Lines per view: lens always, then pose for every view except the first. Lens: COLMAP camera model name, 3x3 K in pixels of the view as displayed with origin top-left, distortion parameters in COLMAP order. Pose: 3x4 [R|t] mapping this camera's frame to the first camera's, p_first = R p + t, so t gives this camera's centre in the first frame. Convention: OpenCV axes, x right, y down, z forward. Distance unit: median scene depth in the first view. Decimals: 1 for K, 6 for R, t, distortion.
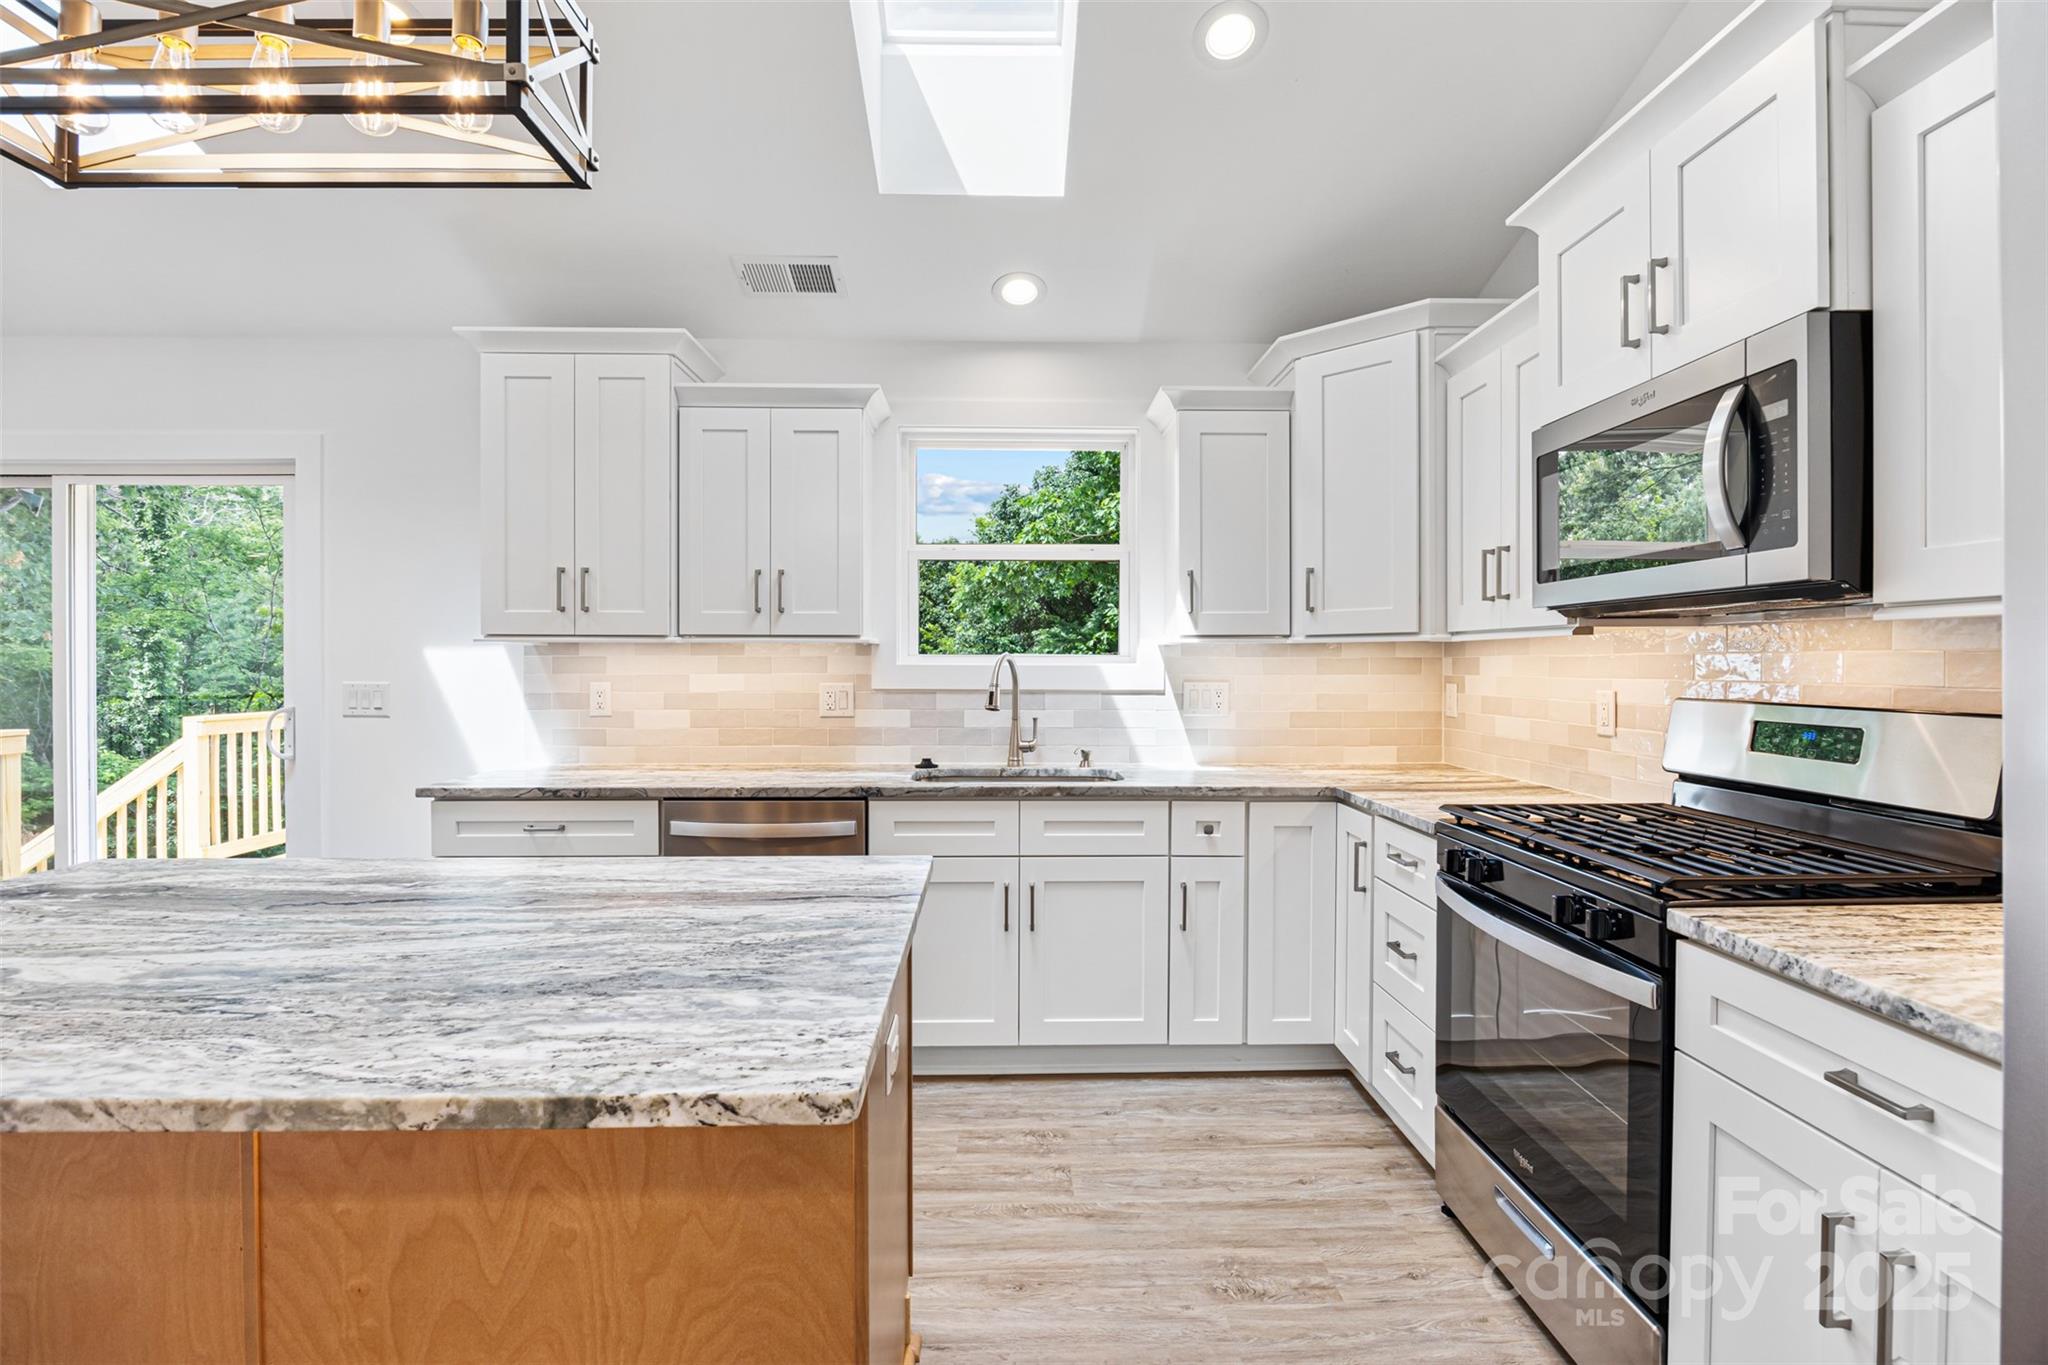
lens RADIAL K [[938.6, 0, 1032.9], [0, 938.6, 671.7], [0, 0, 1]] dist [-0.012475, 0.000547]
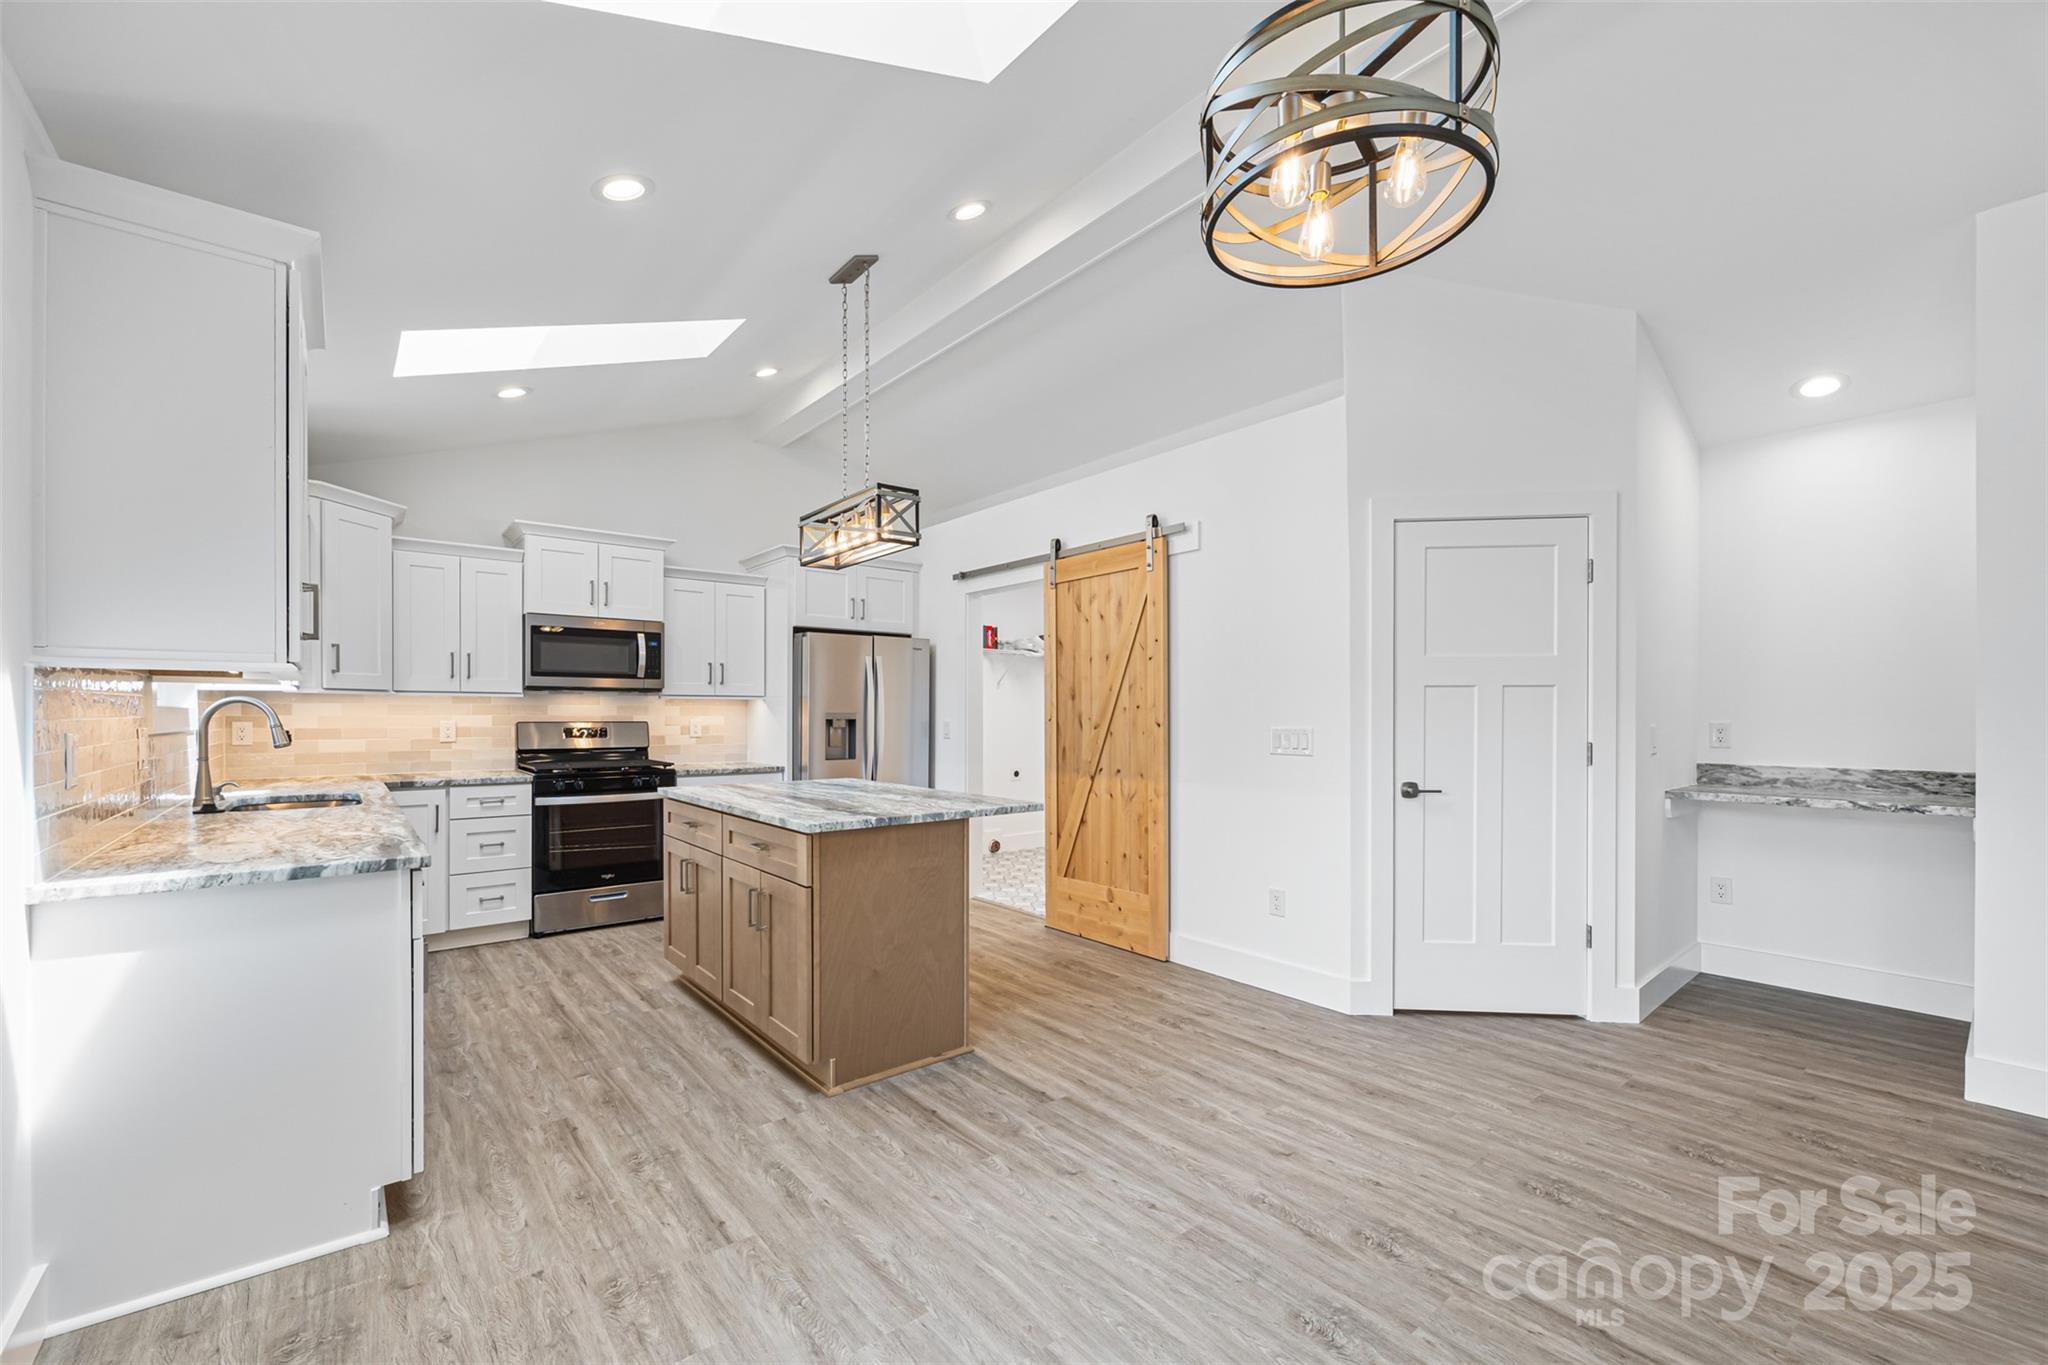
lens RADIAL K [[828.1, 0, 1022.2], [0, 828.1, 720.3], [0, 0, 1]] dist [-0.006503, 0.001063]
pose [[-0.614244, -0.007836, 0.789077, -1.401967], [0.004526, 0.999899, 0.013453, -0.001123], [-0.789103, 0.011835, -0.614147, 0.932024]]
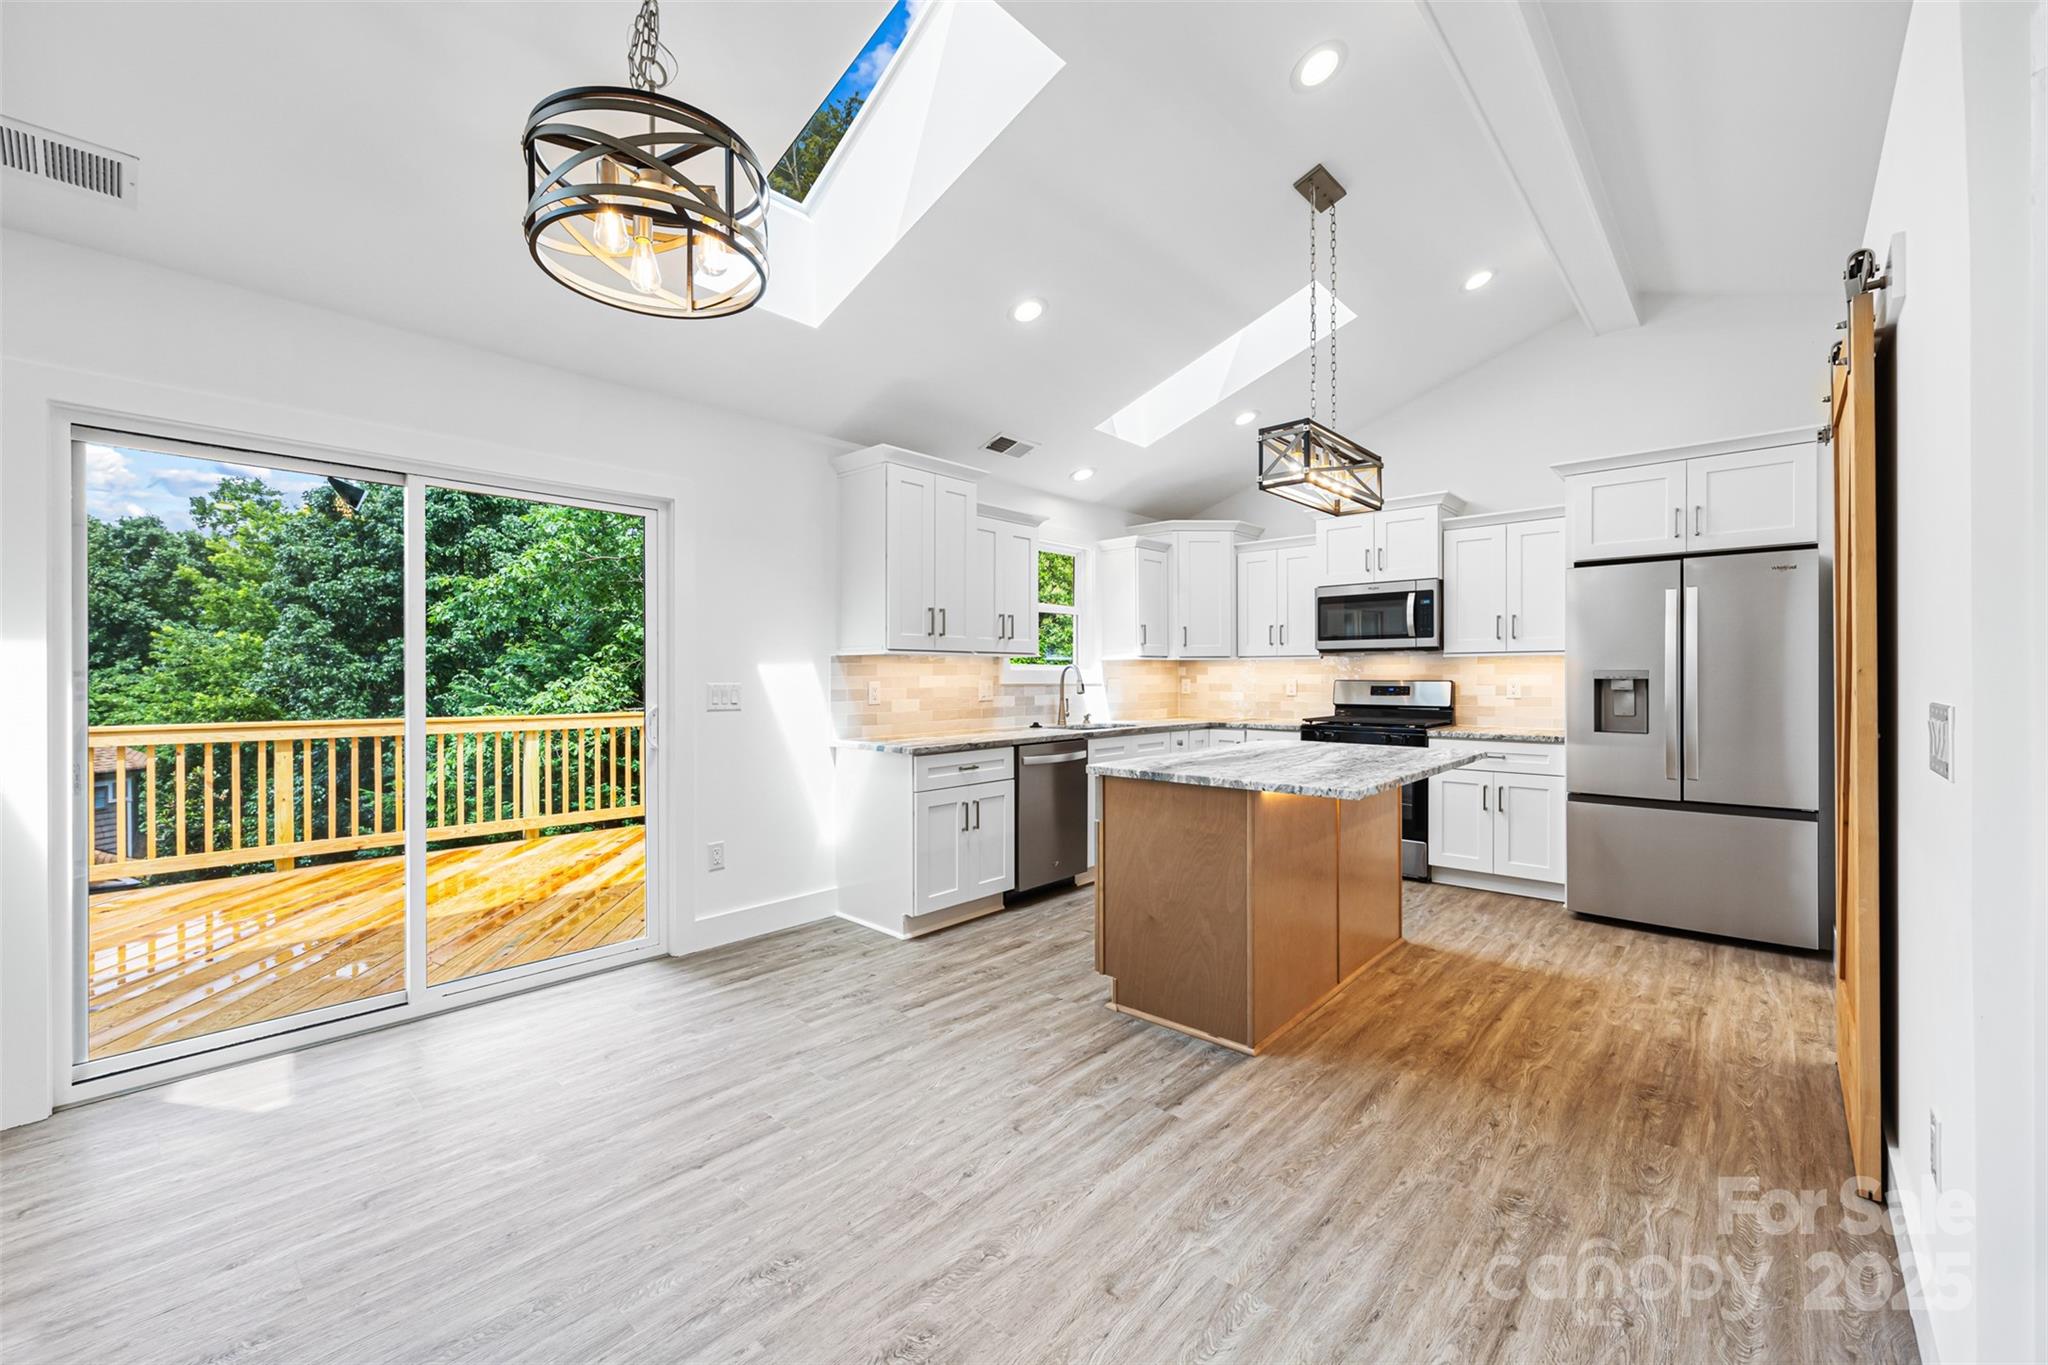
lens RADIAL K [[828.1, 0, 1010.7], [0, 828.1, 678.4], [0, 0, 1]] dist [-0.006503, 0.001063]
pose [[0.696439, -0.006430, 0.717587, -1.385235], [0.008920, 0.999960, 0.000304, 0.008475], [-0.717561, 0.006189, 0.696469, -0.069012]]
